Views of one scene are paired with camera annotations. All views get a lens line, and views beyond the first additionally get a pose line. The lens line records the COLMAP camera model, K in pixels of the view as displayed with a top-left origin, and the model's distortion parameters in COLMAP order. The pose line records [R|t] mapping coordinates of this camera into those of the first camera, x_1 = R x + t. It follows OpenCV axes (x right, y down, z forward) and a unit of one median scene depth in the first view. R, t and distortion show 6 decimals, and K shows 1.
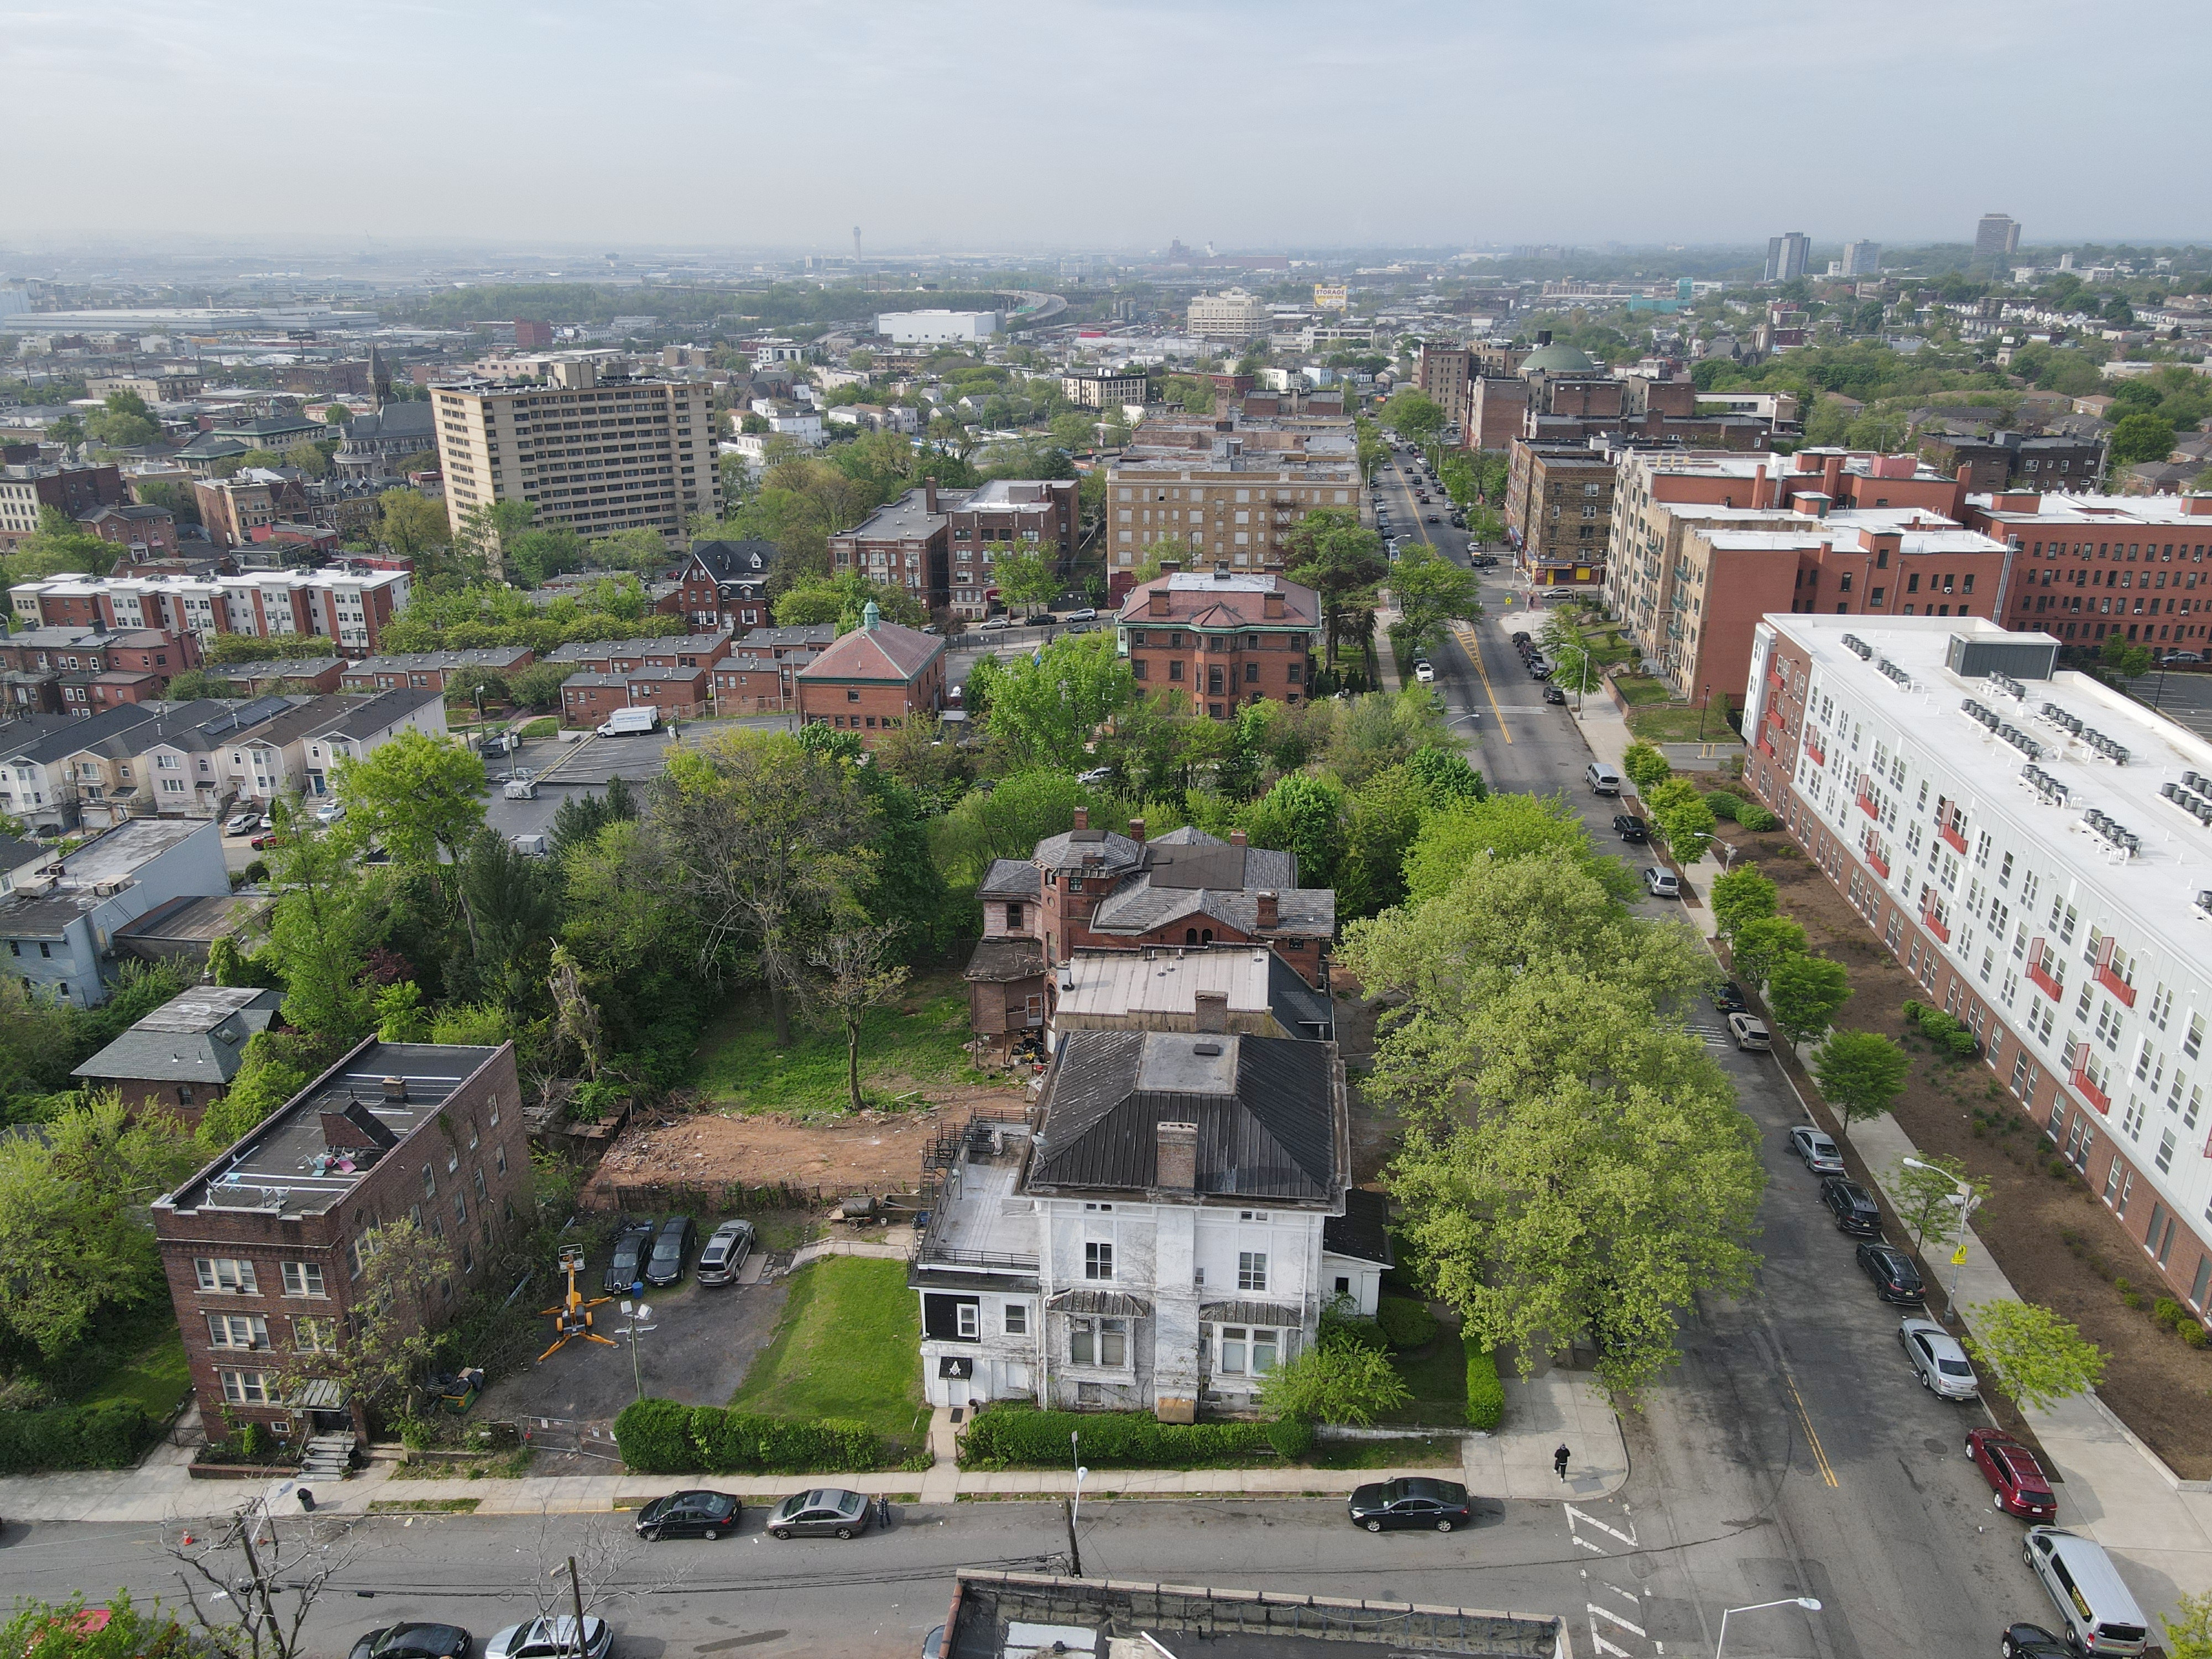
lens RADIAL K [[1613.5, 0, 1106.0], [0, 1613.5, 829.5], [0, 0, 1]] dist [-0.009681, 0.053717]
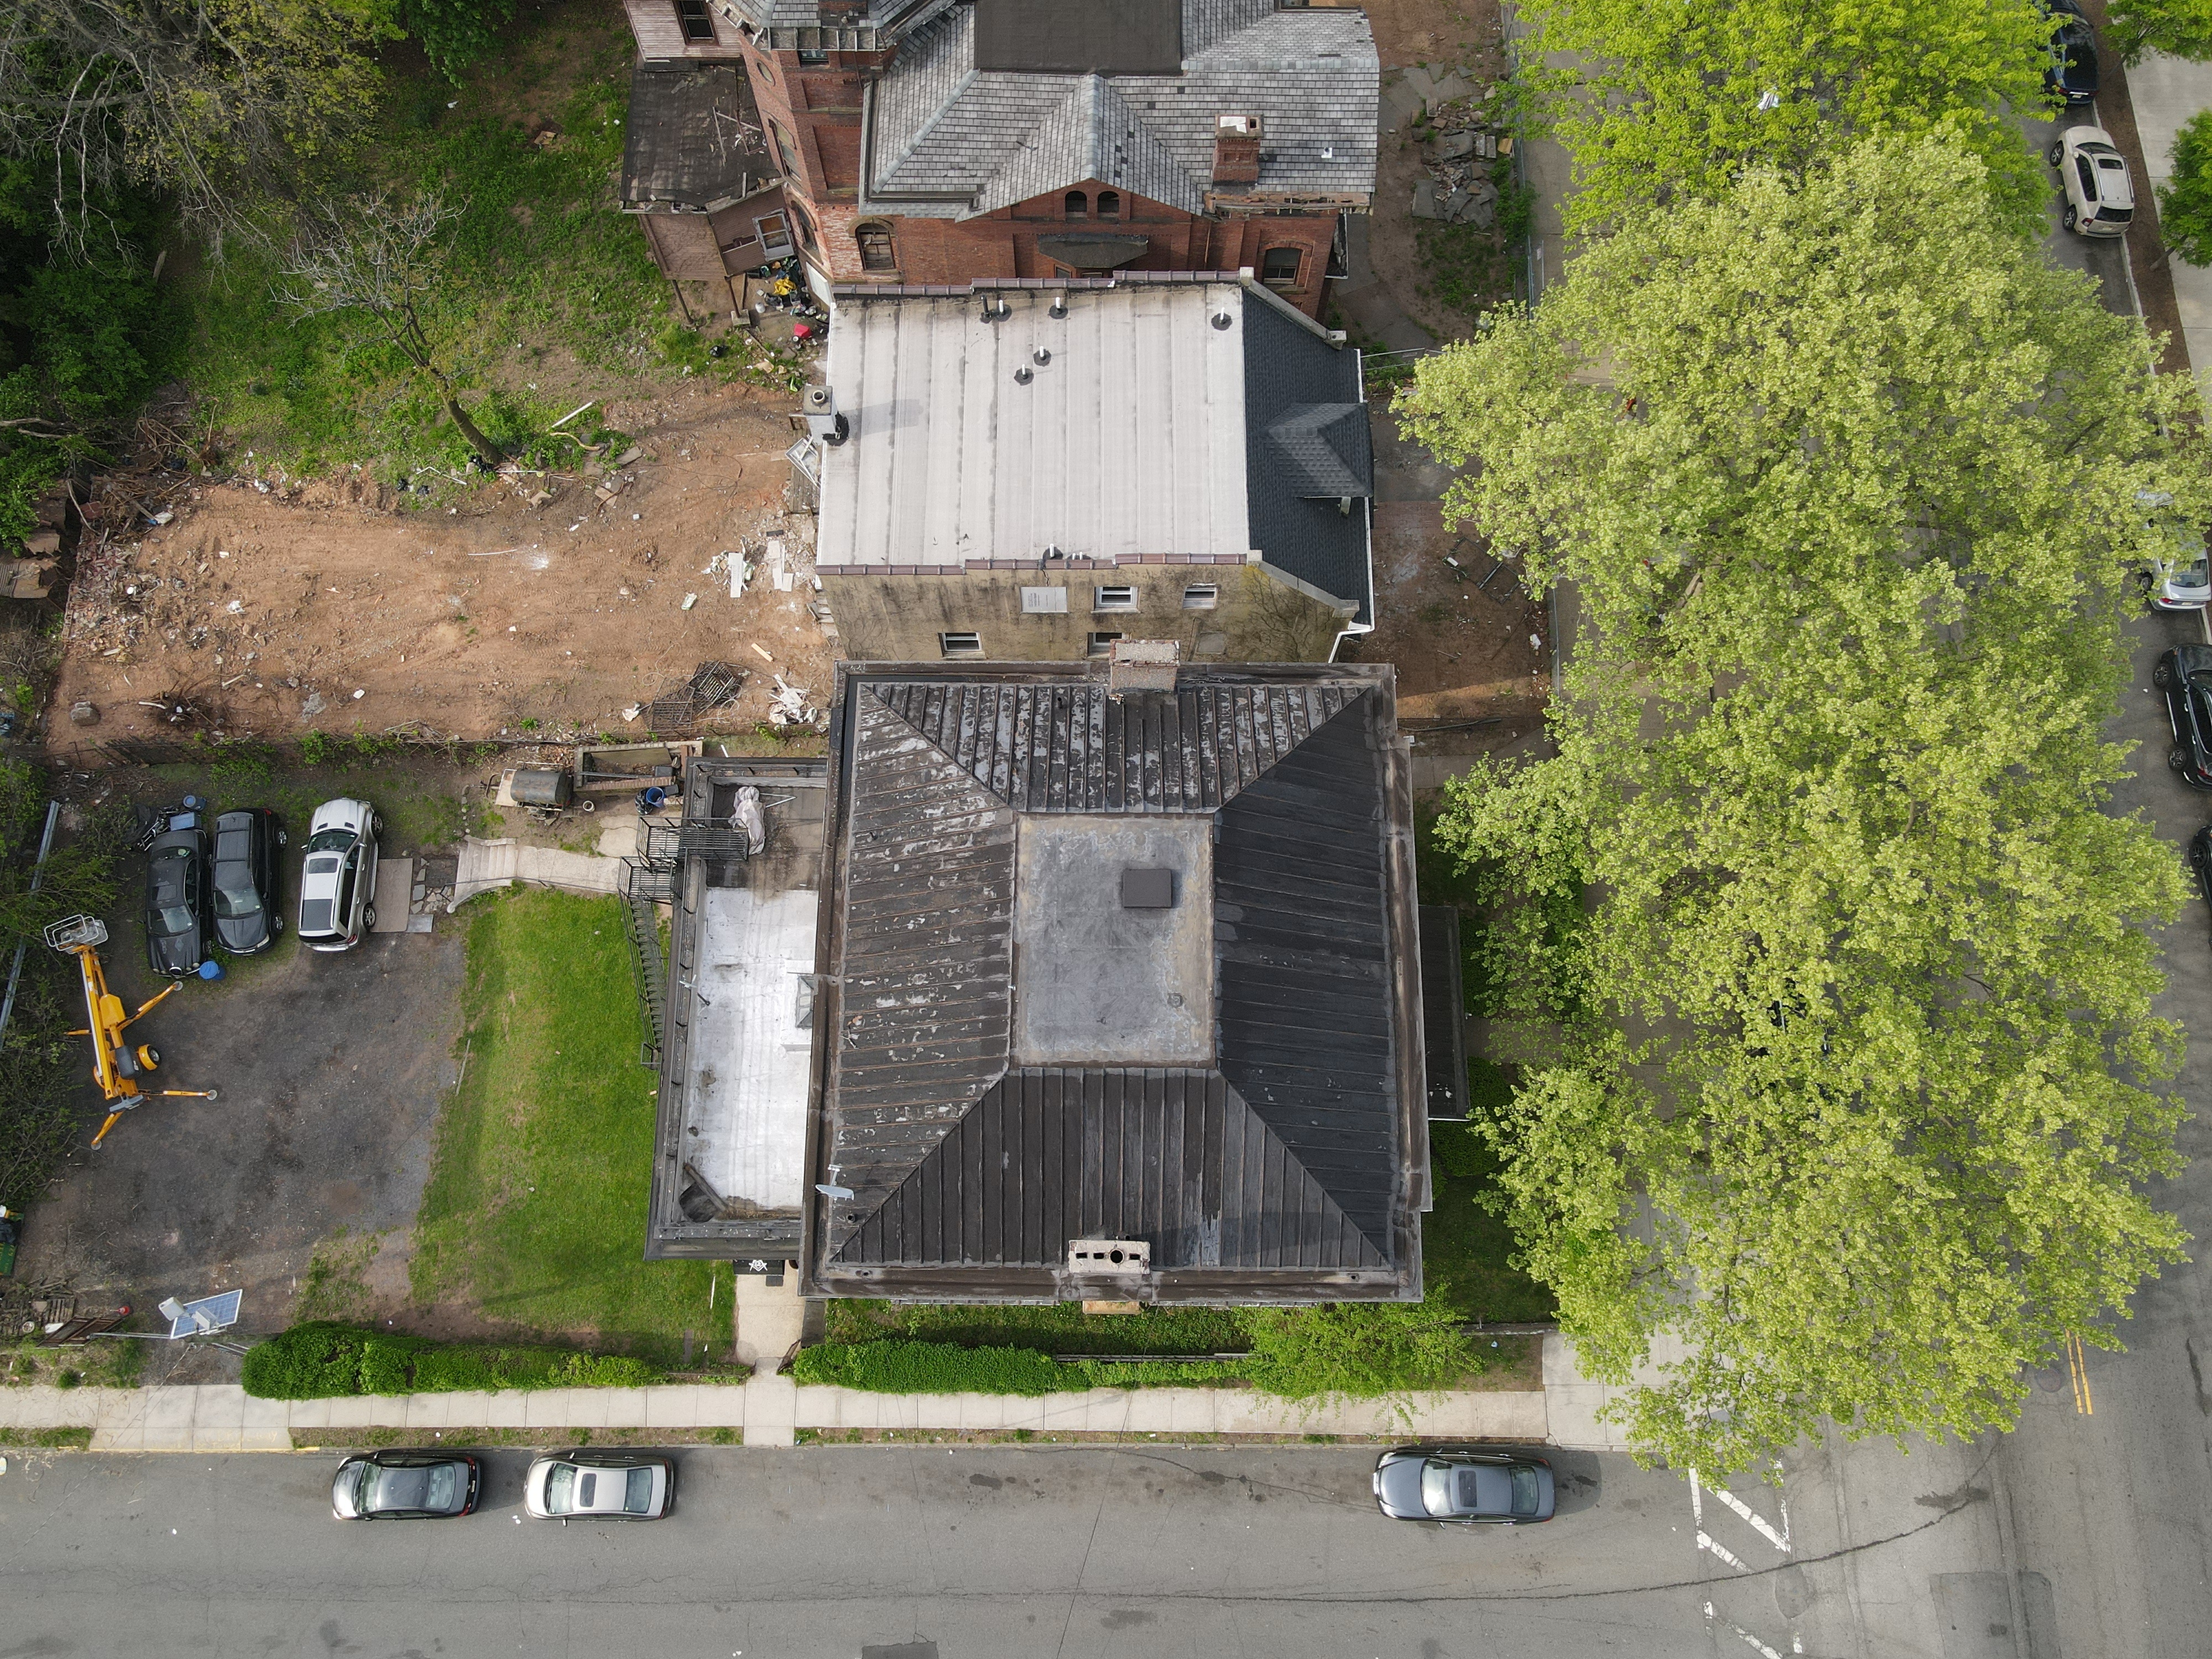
lens RADIAL K [[1609.6, 0, 1105.8], [0, 1609.6, 835.4], [0, 0, 1]] dist [0.013473, 0.007400]
pose [[0.994625, -0.096145, 0.038431, 0.021805], [0.027089, 0.599861, 0.799645, -0.171706], [-0.099935, -0.794306, 0.599242, 0.479443]]
